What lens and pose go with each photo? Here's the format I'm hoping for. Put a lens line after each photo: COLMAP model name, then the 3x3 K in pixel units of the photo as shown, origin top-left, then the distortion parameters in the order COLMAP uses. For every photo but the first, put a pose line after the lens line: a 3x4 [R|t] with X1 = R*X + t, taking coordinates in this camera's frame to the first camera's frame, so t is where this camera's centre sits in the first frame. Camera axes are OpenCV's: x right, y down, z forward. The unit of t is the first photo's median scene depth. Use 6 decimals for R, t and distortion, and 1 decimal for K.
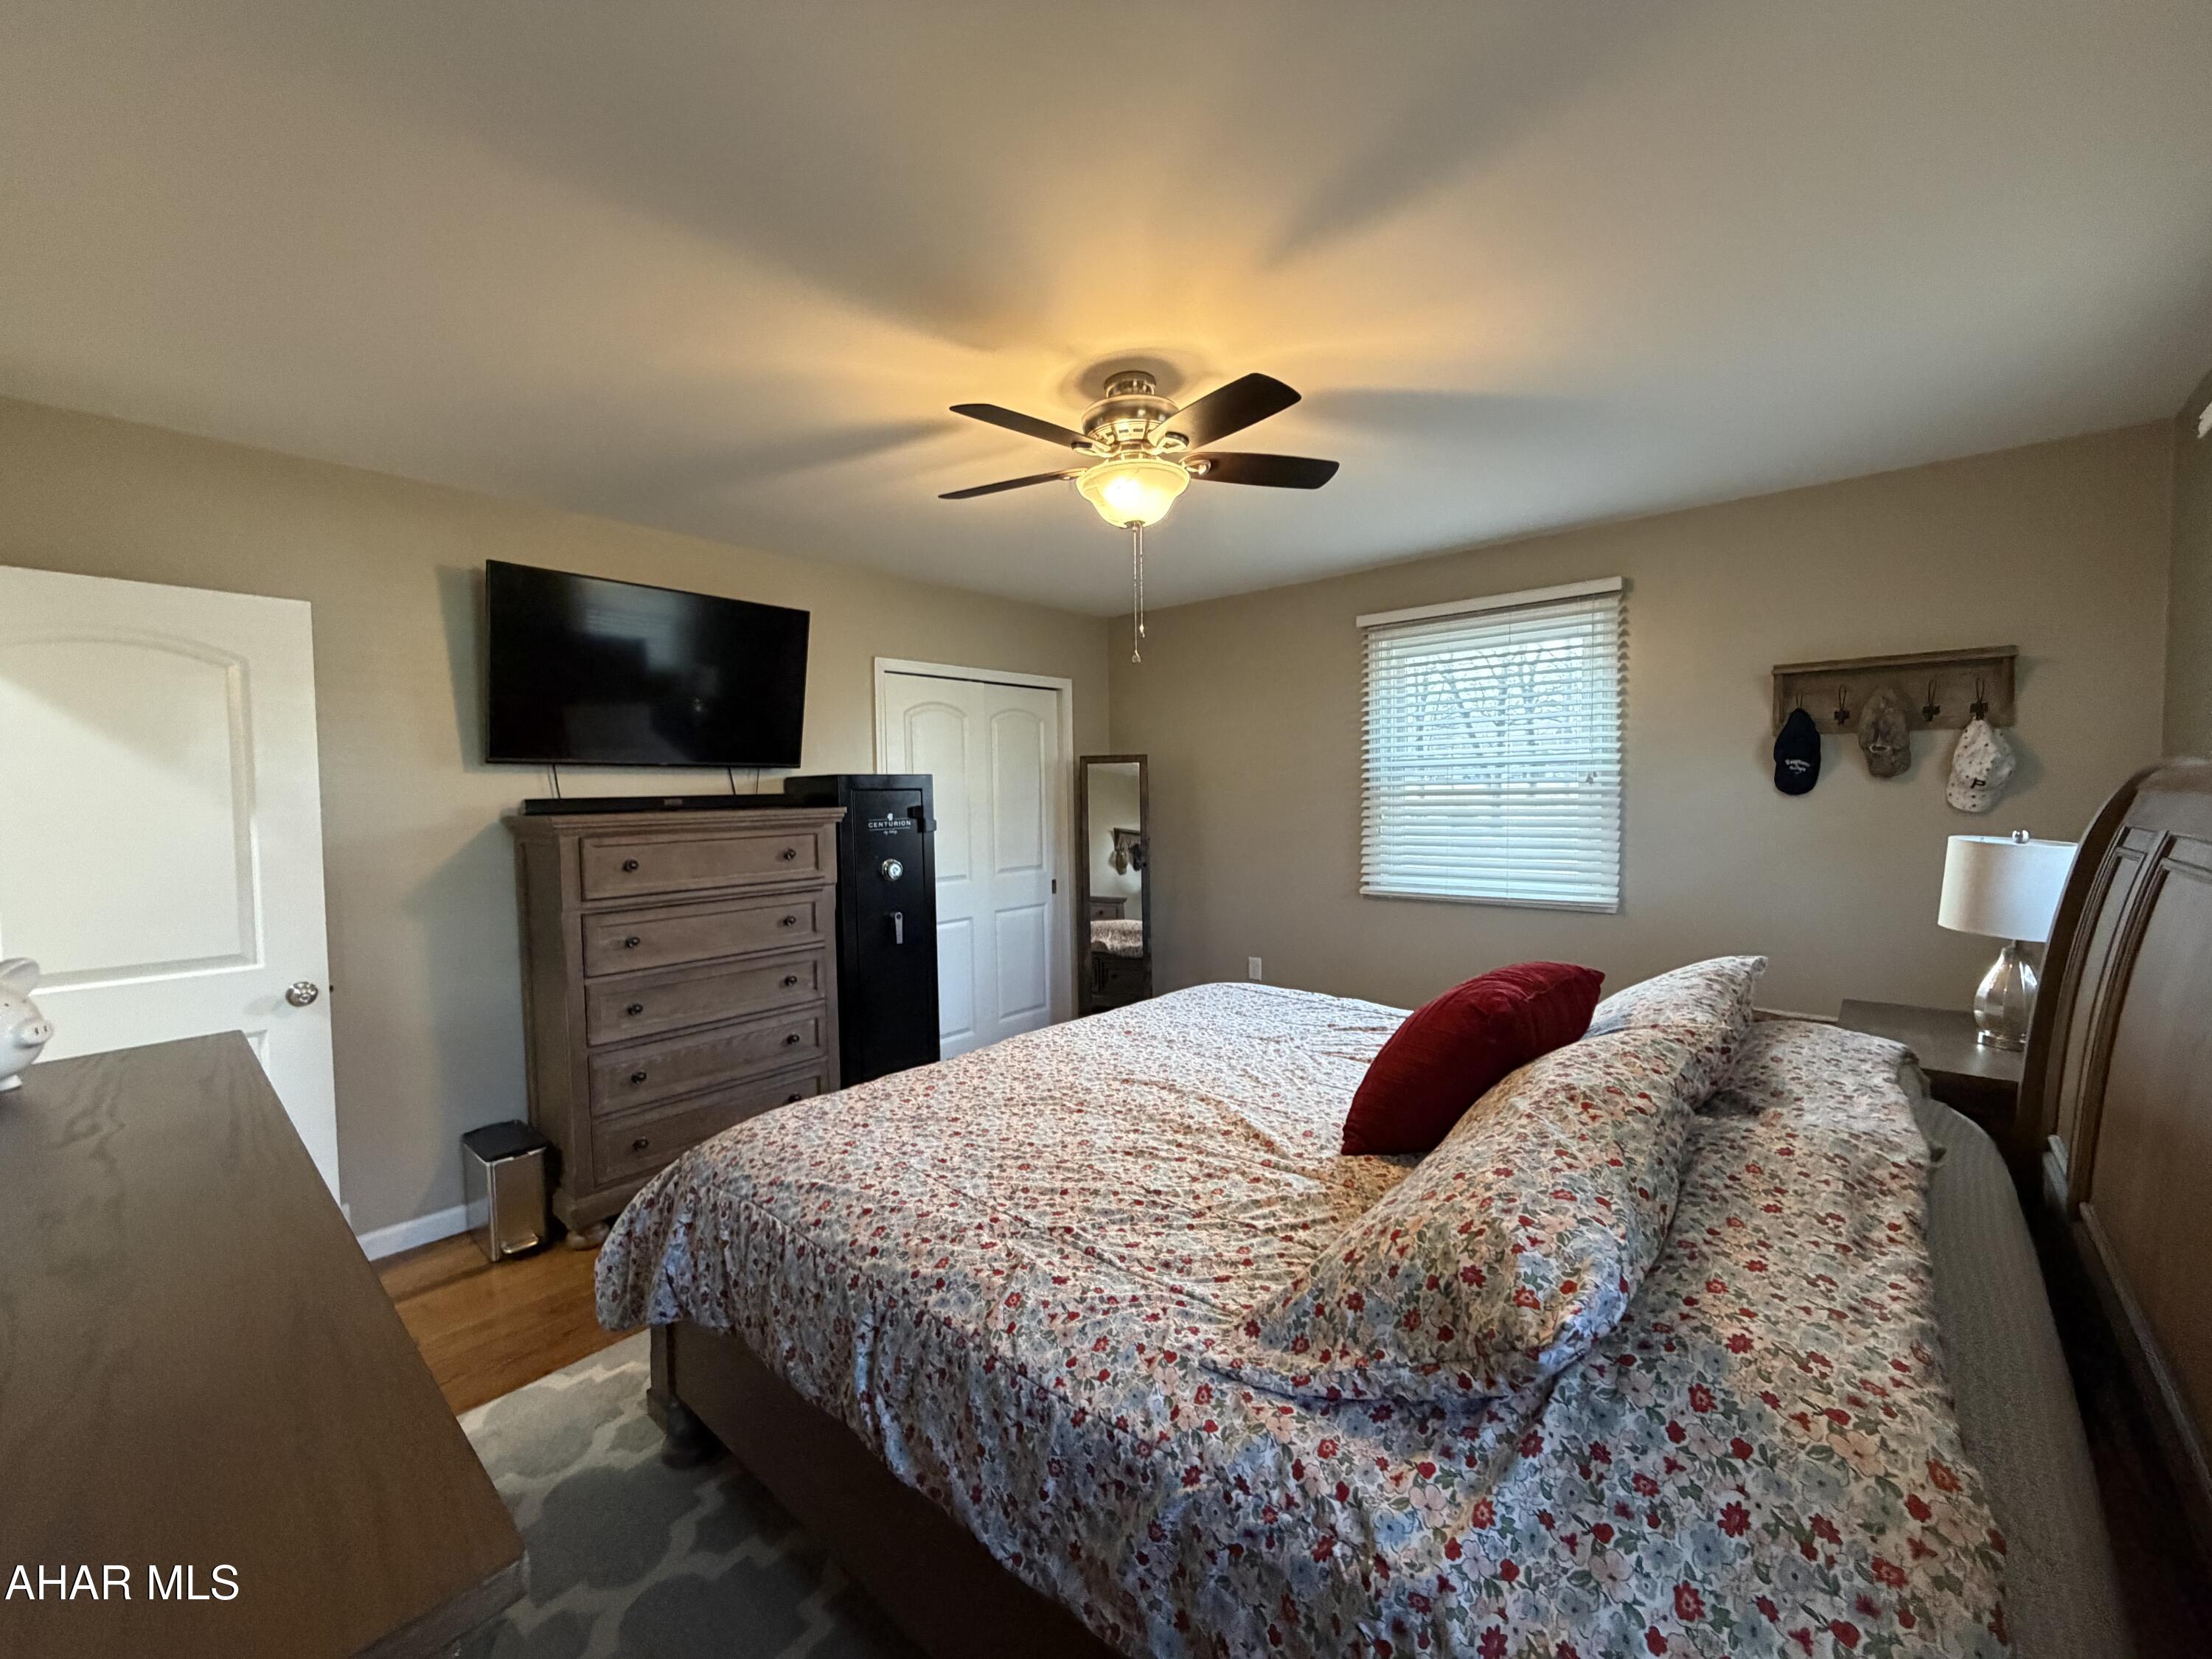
lens RADIAL K [[881.0, 0, 1100.4], [0, 881.0, 828.3], [0, 0, 1]] dist [0.002069, -0.000512]
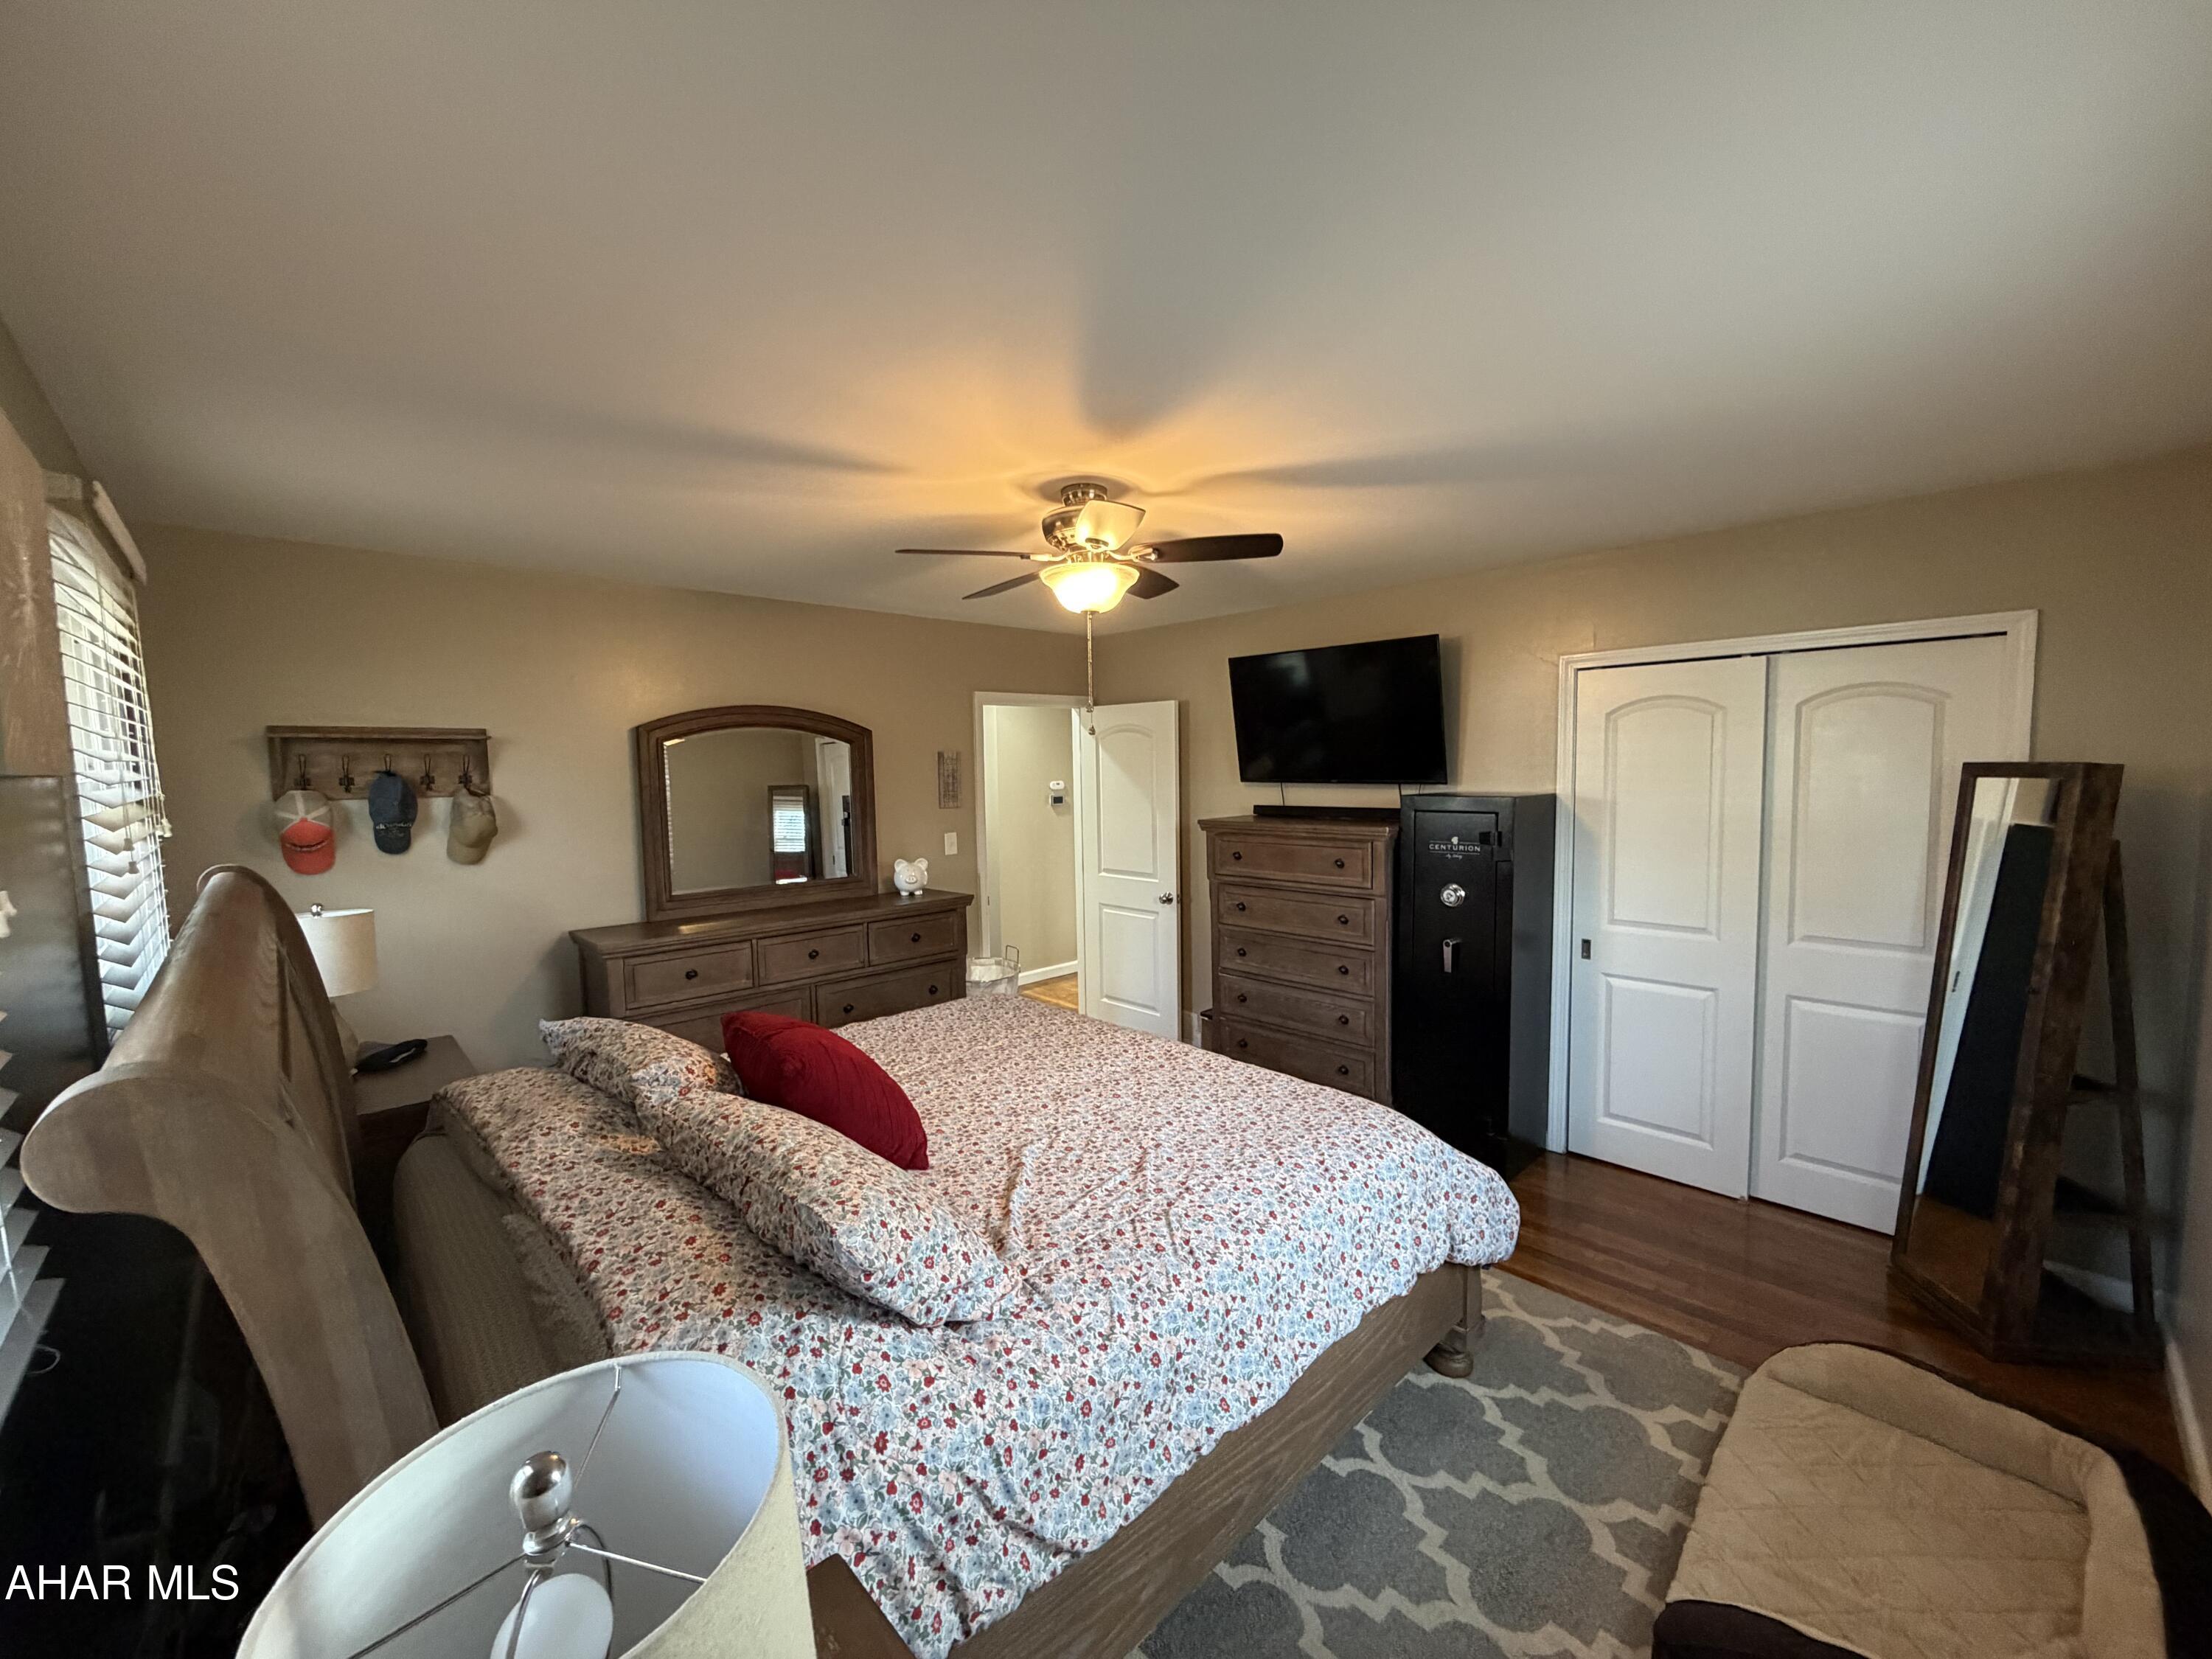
lens RADIAL K [[881.0, 0, 1098.6], [0, 881.0, 829.2], [0, 0, 1]] dist [0.002069, -0.000512]
pose [[-0.102905, 0.093072, -0.990327, 0.877883], [-0.020972, 0.995188, 0.095708, -0.127595], [0.994470, 0.030618, -0.100458, 0.839163]]
